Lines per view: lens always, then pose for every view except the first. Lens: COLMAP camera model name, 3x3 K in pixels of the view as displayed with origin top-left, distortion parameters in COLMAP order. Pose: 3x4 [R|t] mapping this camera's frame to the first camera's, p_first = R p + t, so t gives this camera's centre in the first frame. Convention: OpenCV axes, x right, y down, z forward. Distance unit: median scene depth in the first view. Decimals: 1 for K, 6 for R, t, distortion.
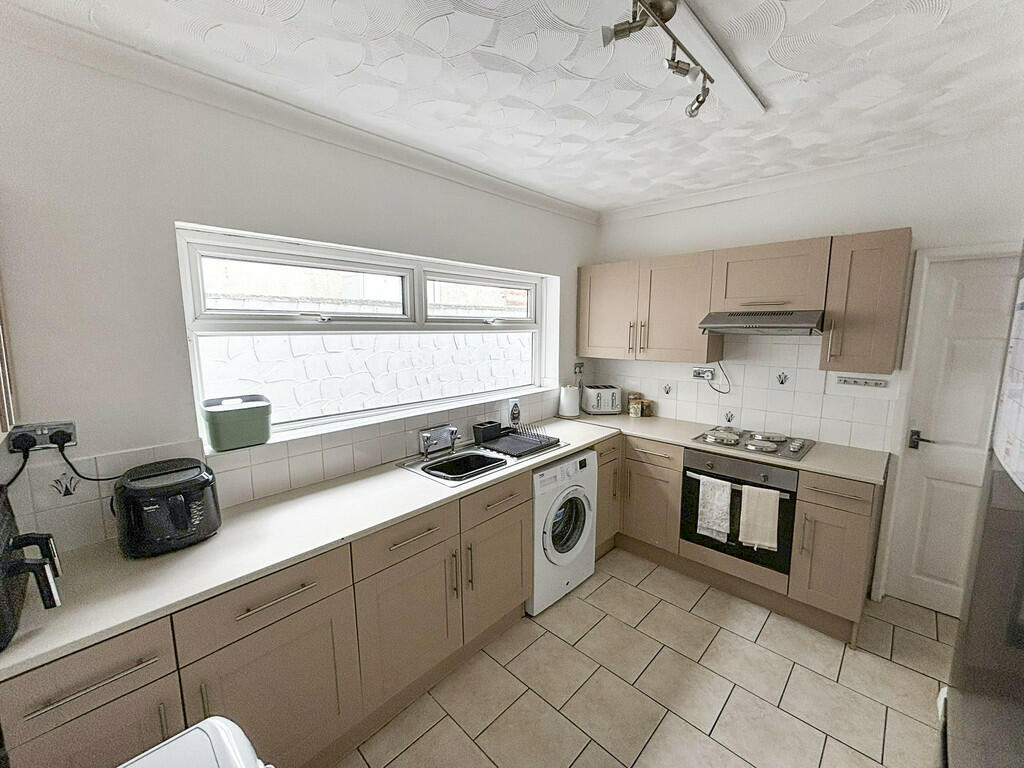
lens RADIAL K [[411.2, 0, 513.3], [0, 411.2, 386.7], [0, 0, 1]] dist [-0.000205, -0.000023]
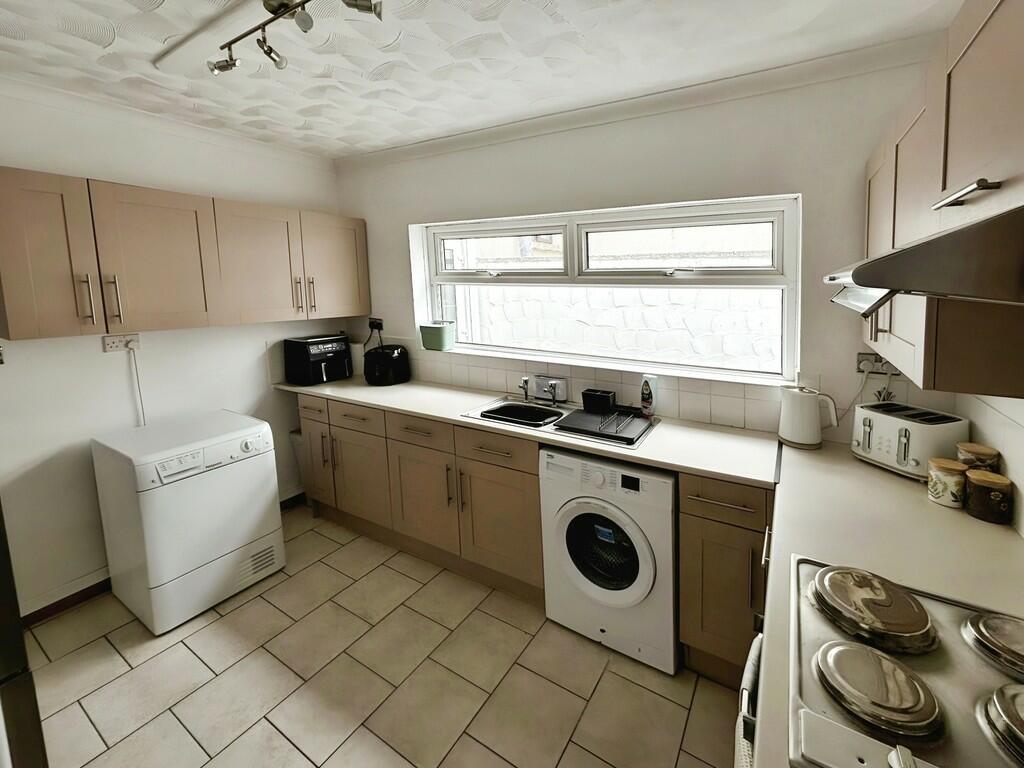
lens RADIAL K [[407.9, 0, 513.8], [0, 407.9, 341.2], [0, 0, 1]] dist [0.000125, -0.000022]
pose [[0.236504, 0.141853, -0.961220, 0.732757], [-0.146332, 0.983202, 0.109093, -0.085238], [0.960548, 0.114856, 0.253289, 0.619969]]
